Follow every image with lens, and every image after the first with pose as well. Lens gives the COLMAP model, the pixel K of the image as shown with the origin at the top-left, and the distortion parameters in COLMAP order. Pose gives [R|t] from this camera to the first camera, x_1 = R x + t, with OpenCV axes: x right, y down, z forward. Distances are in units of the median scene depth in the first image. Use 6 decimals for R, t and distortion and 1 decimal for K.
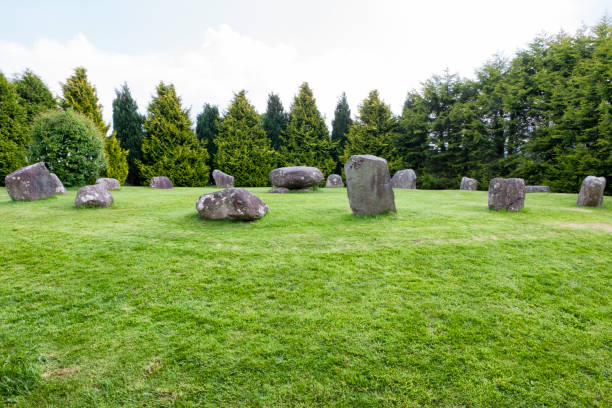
lens RADIAL K [[435.6, 0, 306.0], [0, 435.6, 204.0], [0, 0, 1]] dist [-0.176457, -0.000064]
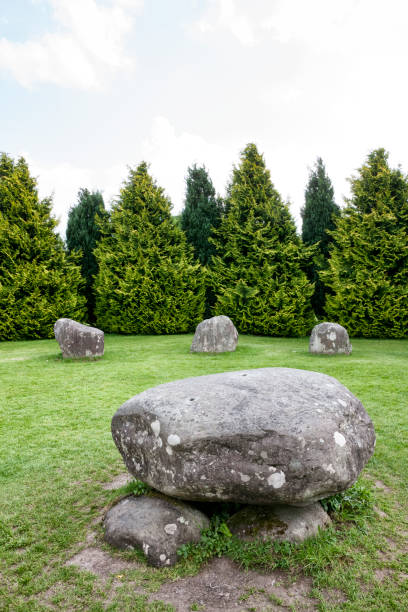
lens RADIAL K [[435.6, 0, 204.0], [0, 435.6, 306.0], [0, 0, 1]] dist [-0.176457, -0.000064]
pose [[0.993726, -0.025678, -0.108855, -0.008756], [0.024874, 0.999652, -0.008744, -0.066185], [0.109042, 0.005982, 0.994019, 0.449245]]
